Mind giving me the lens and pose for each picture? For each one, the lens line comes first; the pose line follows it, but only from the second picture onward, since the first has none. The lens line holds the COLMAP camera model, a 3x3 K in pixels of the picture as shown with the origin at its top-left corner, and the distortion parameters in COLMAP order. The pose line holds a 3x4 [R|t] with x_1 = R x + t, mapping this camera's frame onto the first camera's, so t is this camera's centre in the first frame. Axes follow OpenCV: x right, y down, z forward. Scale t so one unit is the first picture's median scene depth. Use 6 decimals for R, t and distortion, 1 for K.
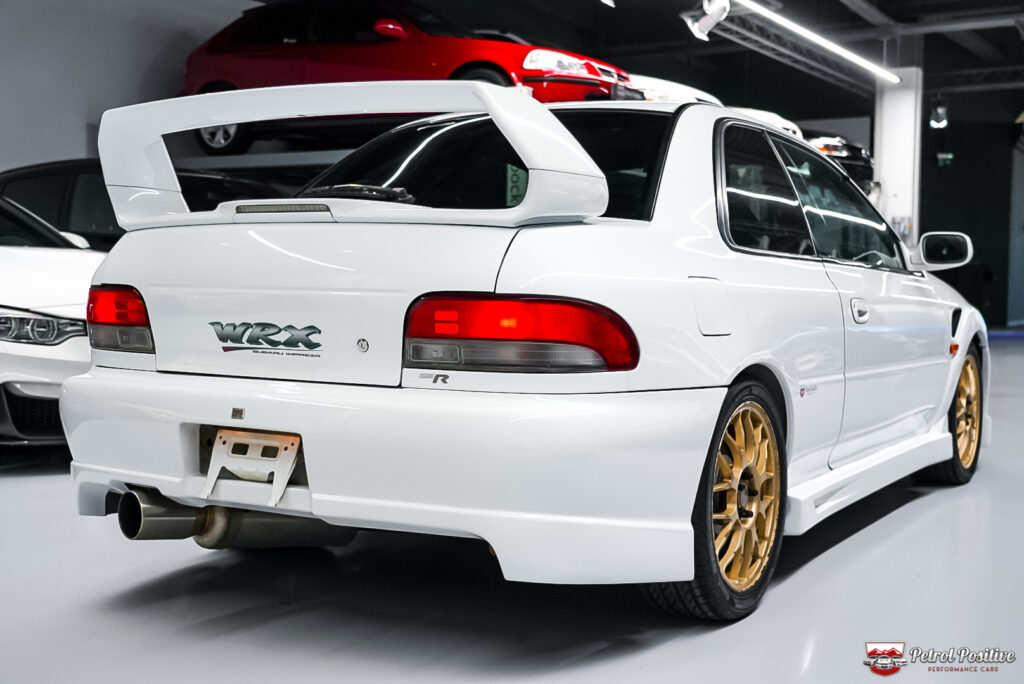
lens RADIAL K [[1268.1, 0, 512.0], [0, 1268.1, 342.0], [0, 0, 1]] dist [0.000947, 0.002464]
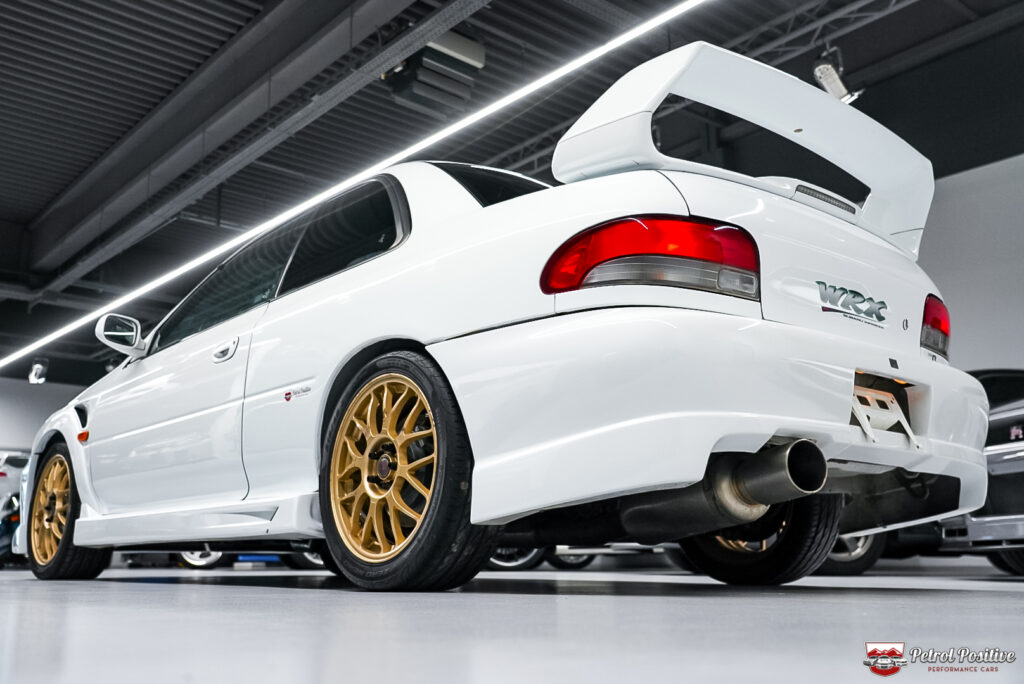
lens RADIAL K [[991.2, 0, 512.0], [0, 991.2, 342.0], [0, 0, 1]] dist [0.003225, 0.001642]
pose [[0.310782, 0.197037, 0.929834, -1.077578], [0.062403, 0.971937, -0.226815, 0.204432], [-0.948431, 0.128514, 0.289765, 1.030728]]
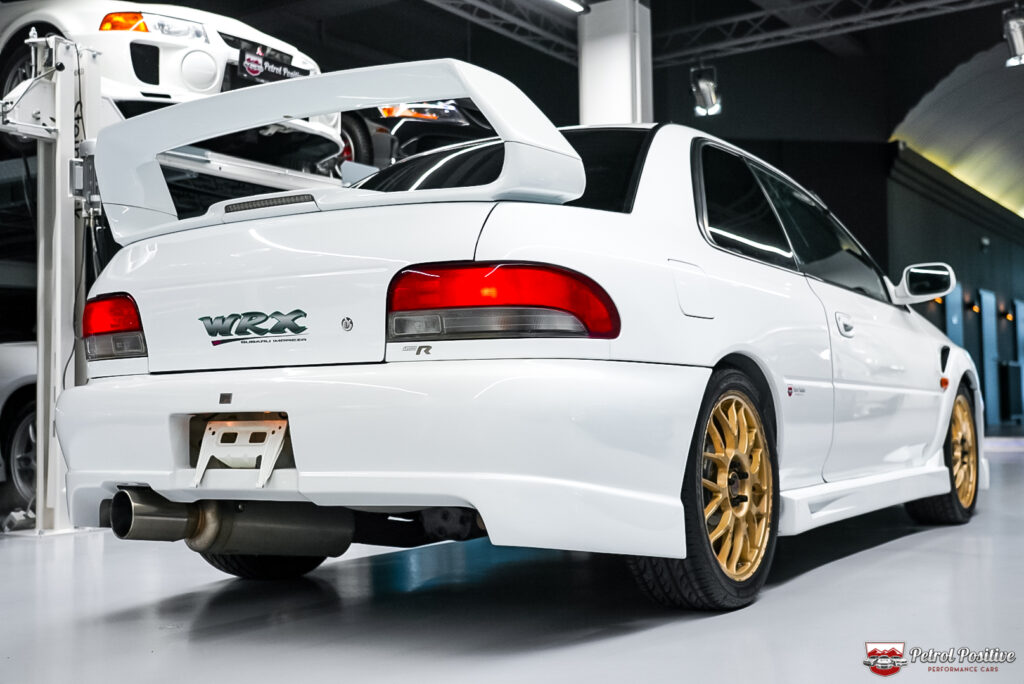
lens RADIAL K [[1220.4, 0, 512.0], [0, 1220.4, 342.0], [0, 0, 1]] dist [0.005170, 0.001813]
pose [[0.999467, -0.031056, -0.010022, 0.022208], [0.029755, 0.993383, -0.110924, 0.122592], [0.013401, 0.110567, 0.993778, 0.031870]]
